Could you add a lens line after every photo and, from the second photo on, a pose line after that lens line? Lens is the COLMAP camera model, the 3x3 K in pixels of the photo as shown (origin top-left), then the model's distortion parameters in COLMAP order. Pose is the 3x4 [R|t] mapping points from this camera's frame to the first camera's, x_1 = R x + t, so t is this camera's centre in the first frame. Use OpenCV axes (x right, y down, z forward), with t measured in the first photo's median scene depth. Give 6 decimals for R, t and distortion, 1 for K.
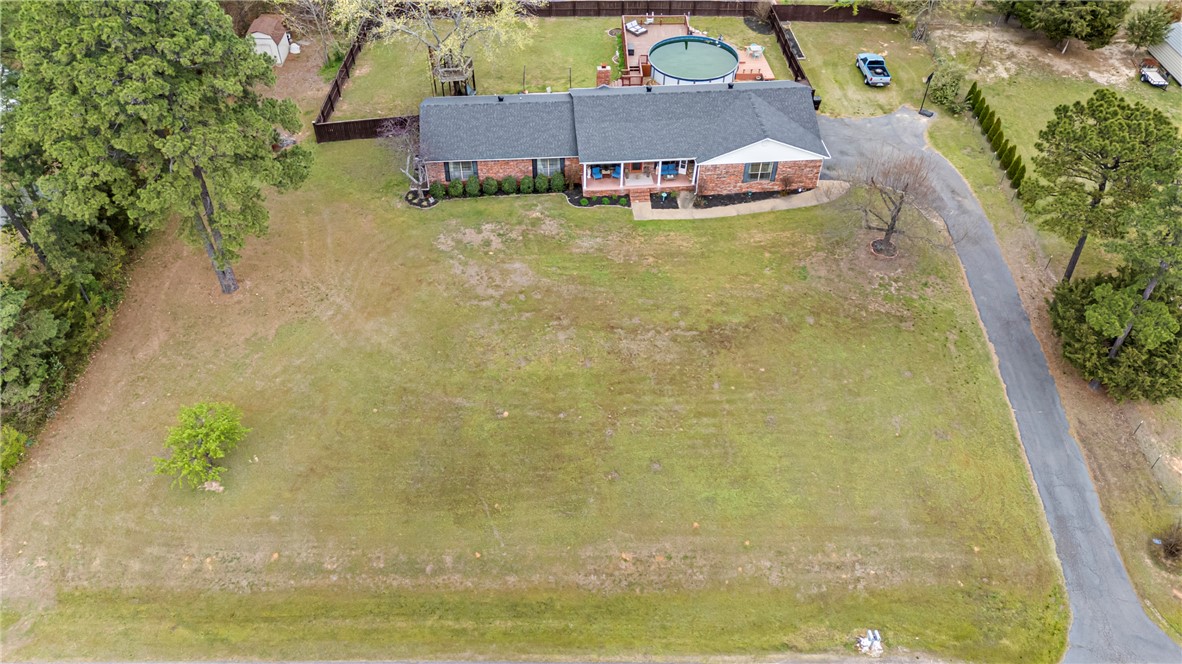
lens RADIAL K [[877.8, 0, 588.9], [0, 877.8, 332.3], [0, 0, 1]] dist [0.056788, -0.016985]
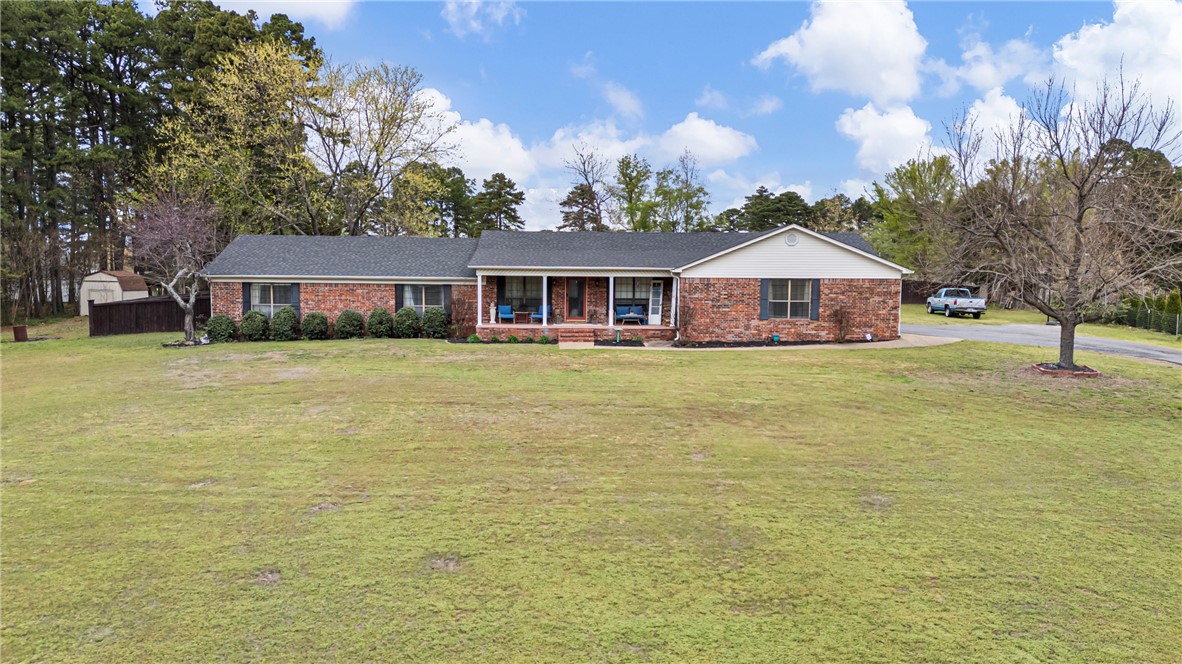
lens RADIAL K [[877.8, 0, 589.5], [0, 877.8, 333.8], [0, 0, 1]] dist [0.056788, -0.016985]
pose [[0.997911, 0.006005, -0.064317, 0.103398], [-0.046400, 0.759356, -0.649019, 0.203683], [0.044942, 0.650648, 0.758048, 0.584403]]
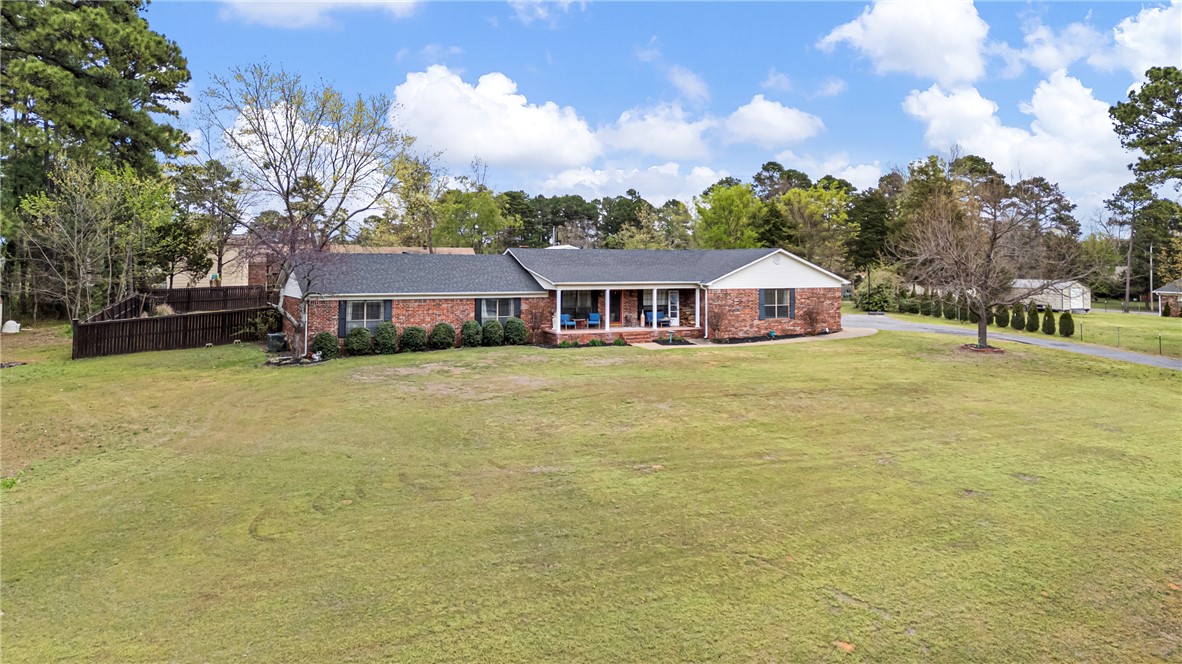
lens RADIAL K [[877.8, 0, 576.5], [0, 877.8, 248.1], [0, 0, 1]] dist [0.056788, -0.016985]
pose [[0.934635, 0.001368, 0.355606, -0.229283], [0.250540, 0.707127, -0.661212, 0.234850], [-0.252362, 0.707086, 0.660563, 0.517096]]
